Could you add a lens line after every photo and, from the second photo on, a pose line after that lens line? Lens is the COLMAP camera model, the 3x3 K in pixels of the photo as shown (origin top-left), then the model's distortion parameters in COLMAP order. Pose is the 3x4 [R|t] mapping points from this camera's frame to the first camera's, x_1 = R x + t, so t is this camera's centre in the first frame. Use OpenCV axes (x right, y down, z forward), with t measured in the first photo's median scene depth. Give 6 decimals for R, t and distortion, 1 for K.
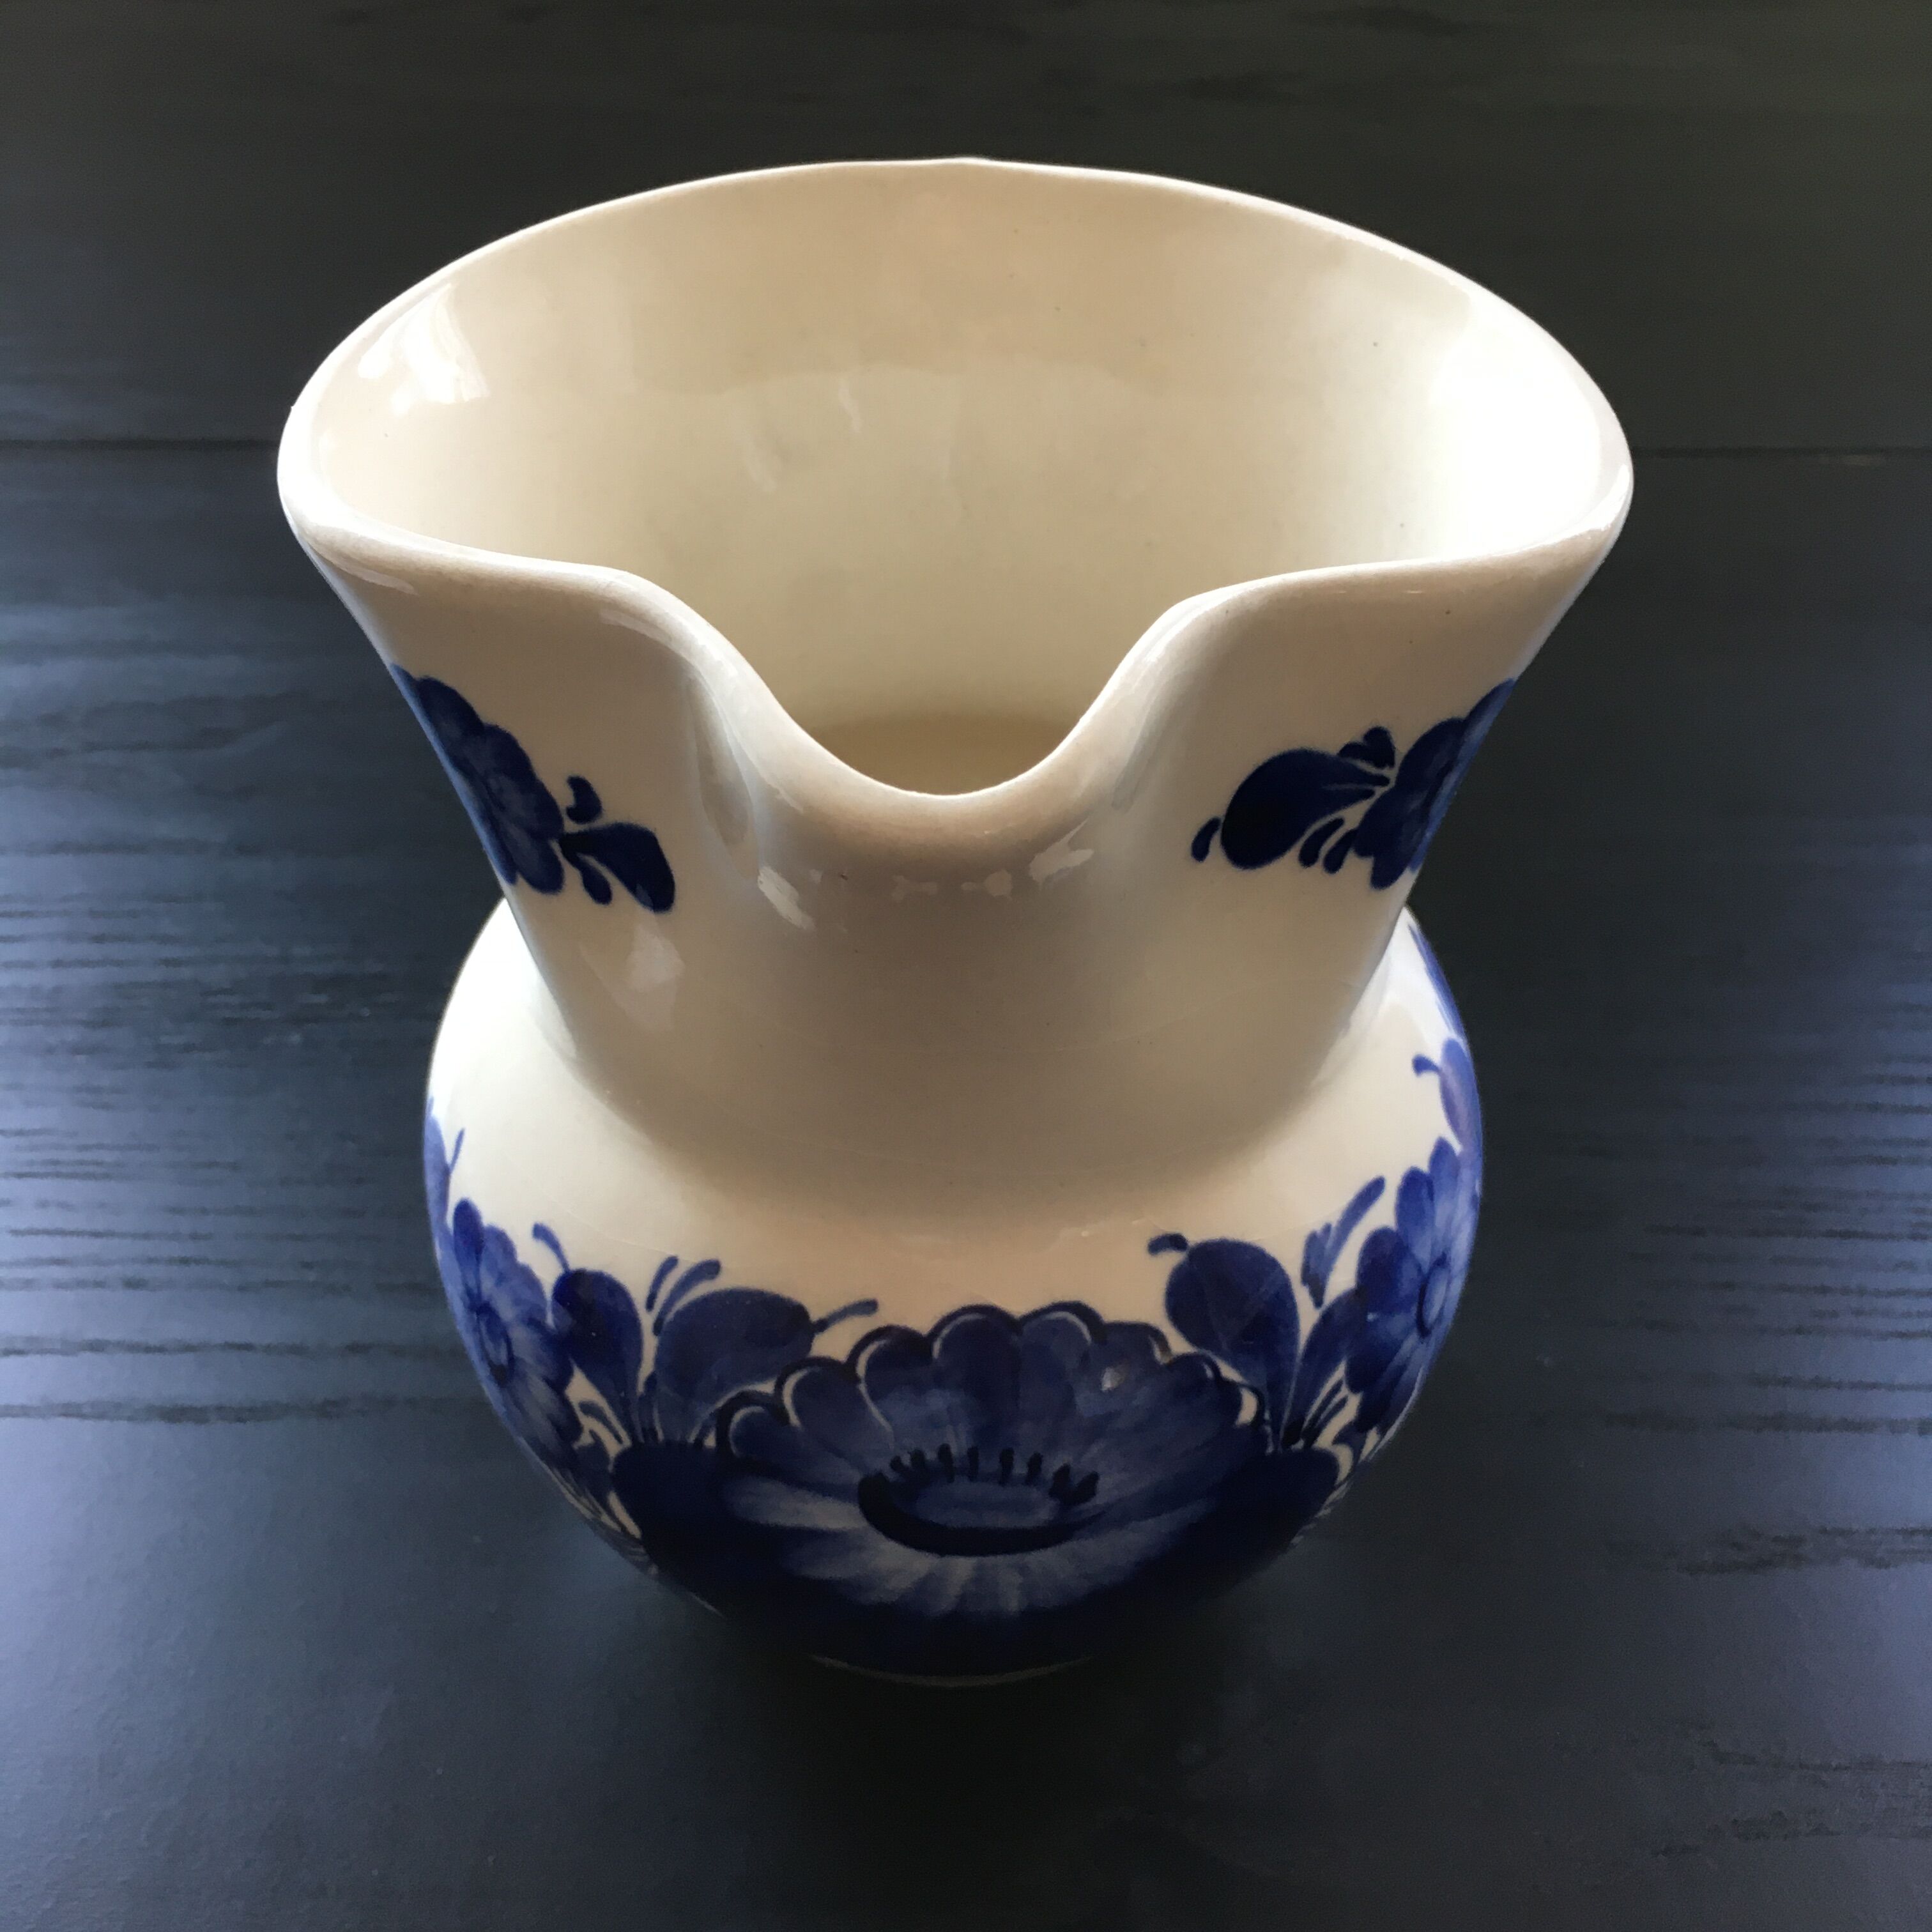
lens RADIAL K [[2303.1, 0, 966.0], [0, 2303.1, 966.0], [0, 0, 1]] dist [0.057837, -0.023453]
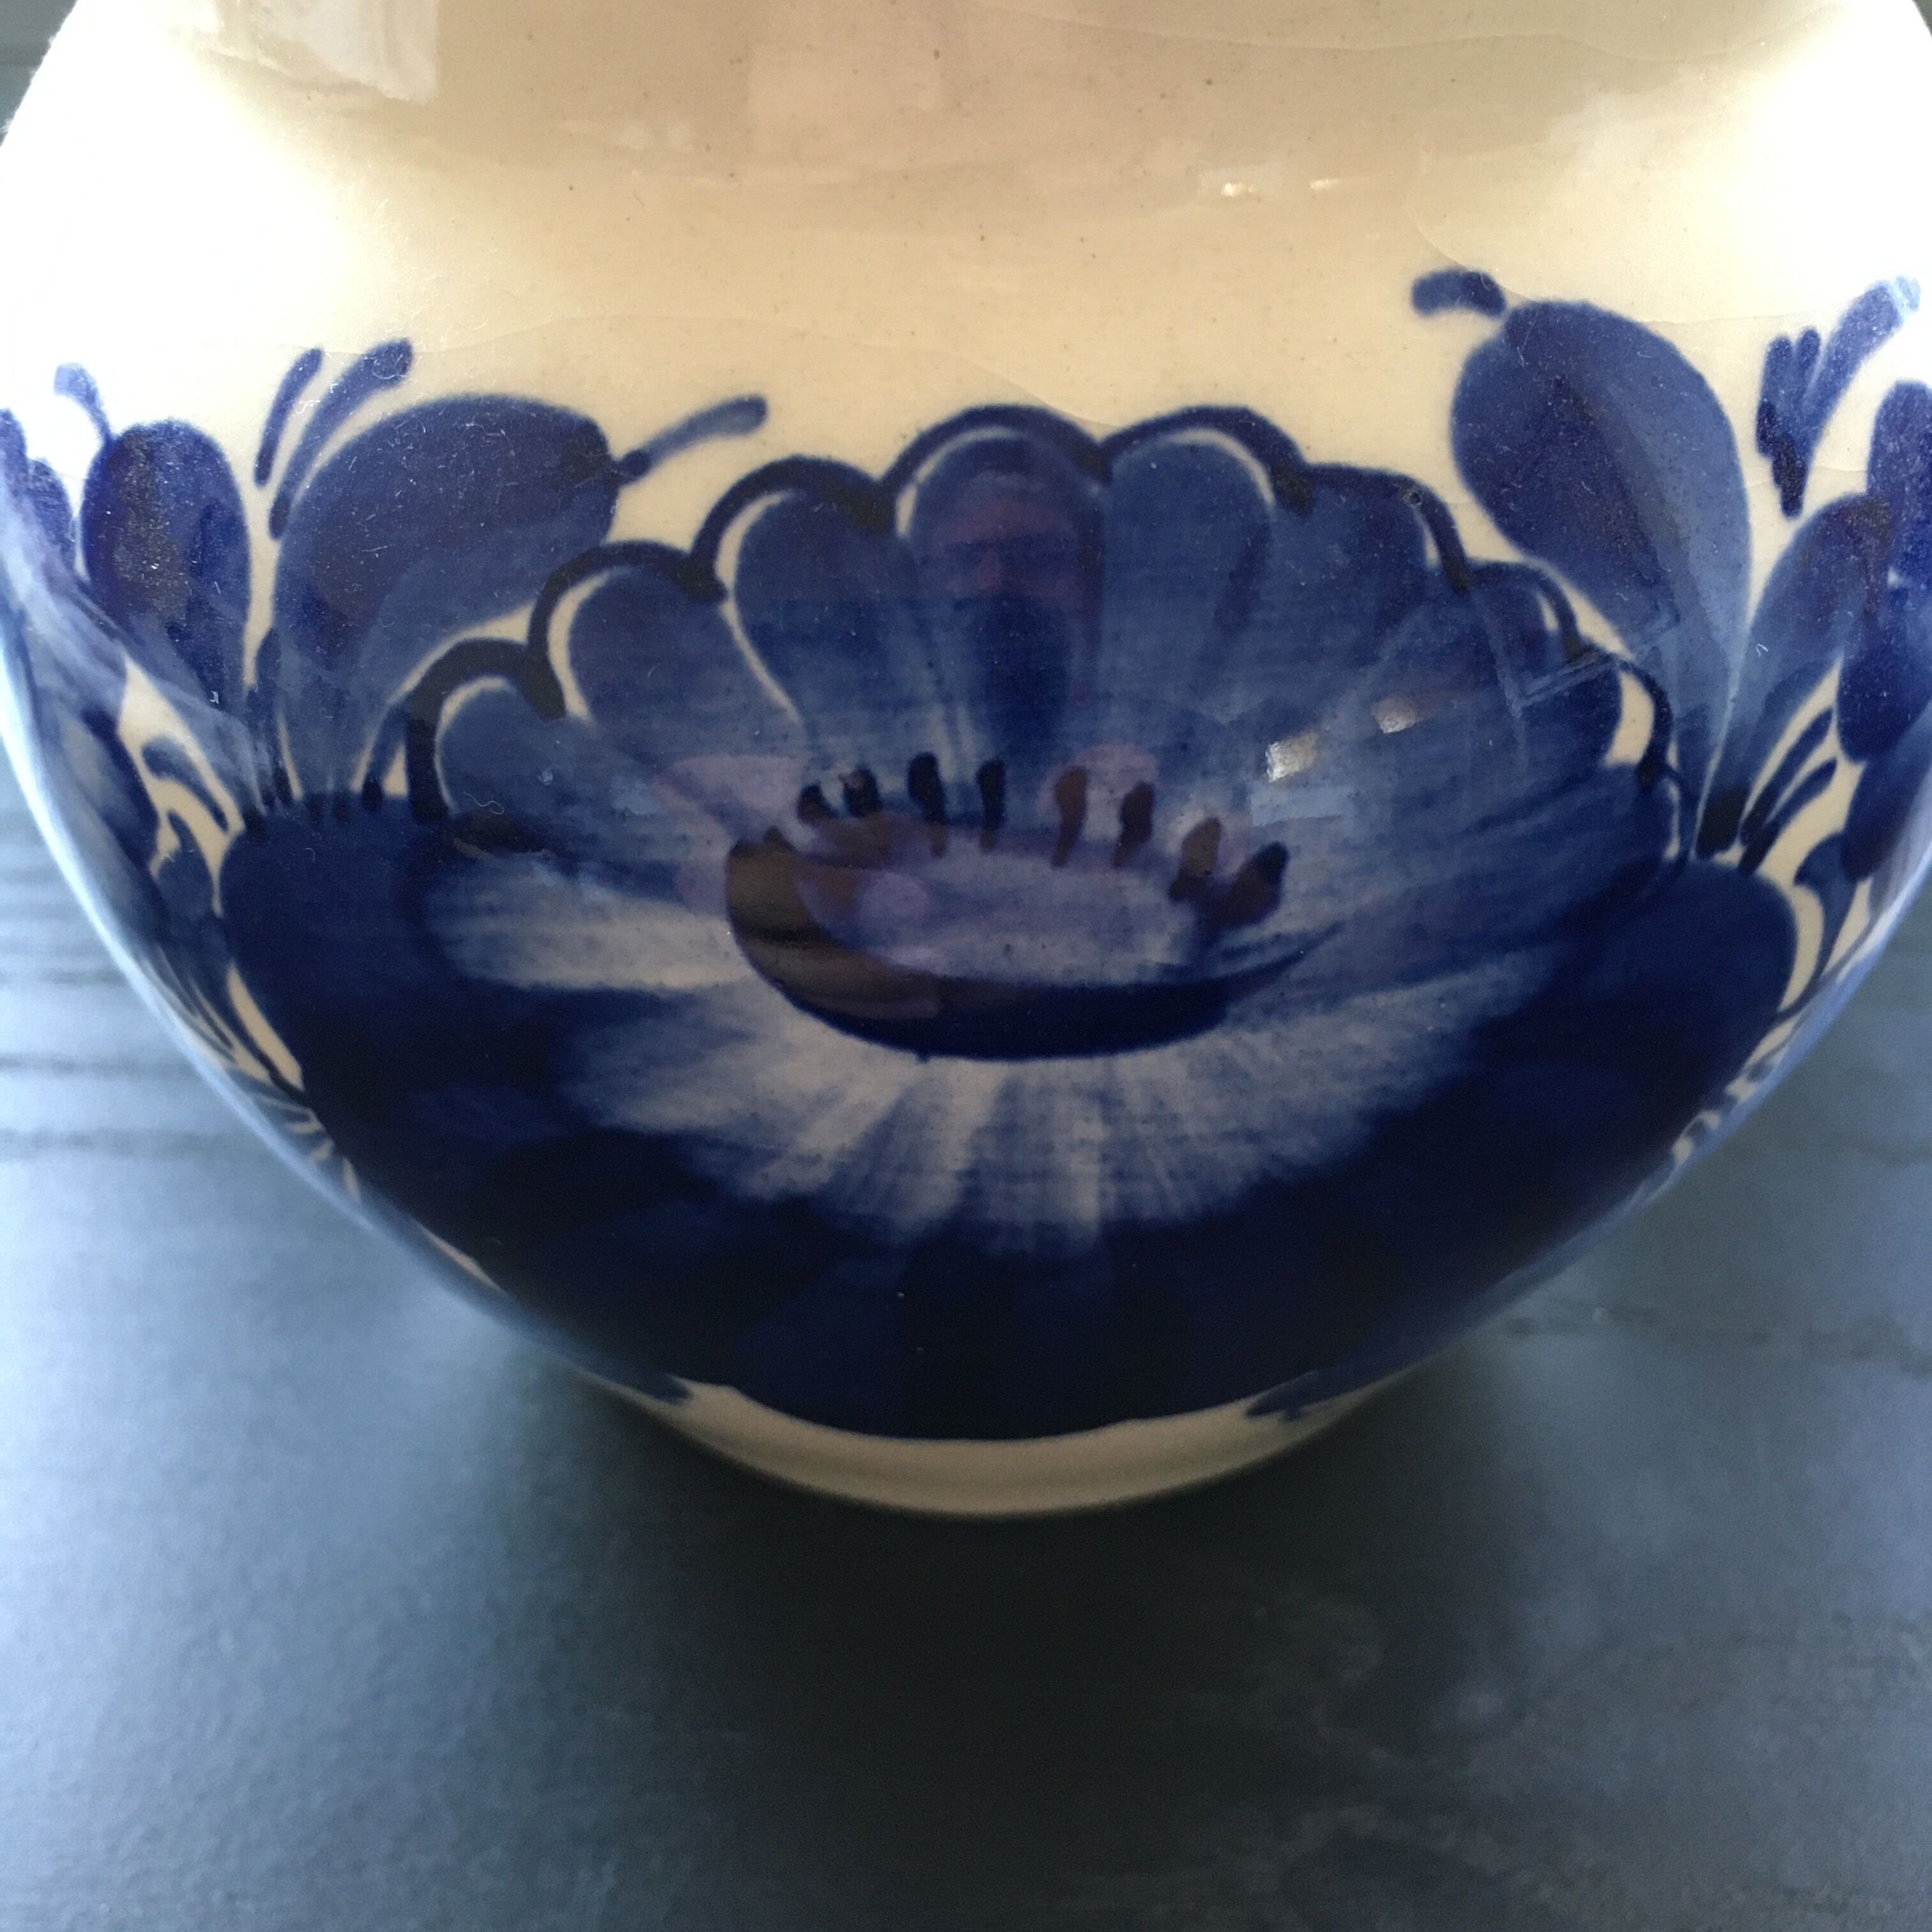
lens RADIAL K [[2303.1, 0, 966.0], [0, 2303.1, 966.0], [0, 0, 1]] dist [0.057837, -0.023453]
pose [[0.998981, 0.008575, -0.044314, 0.017122], [-0.010510, 0.998992, -0.043633, 0.259728], [0.043895, 0.044054, 0.998064, 0.570237]]
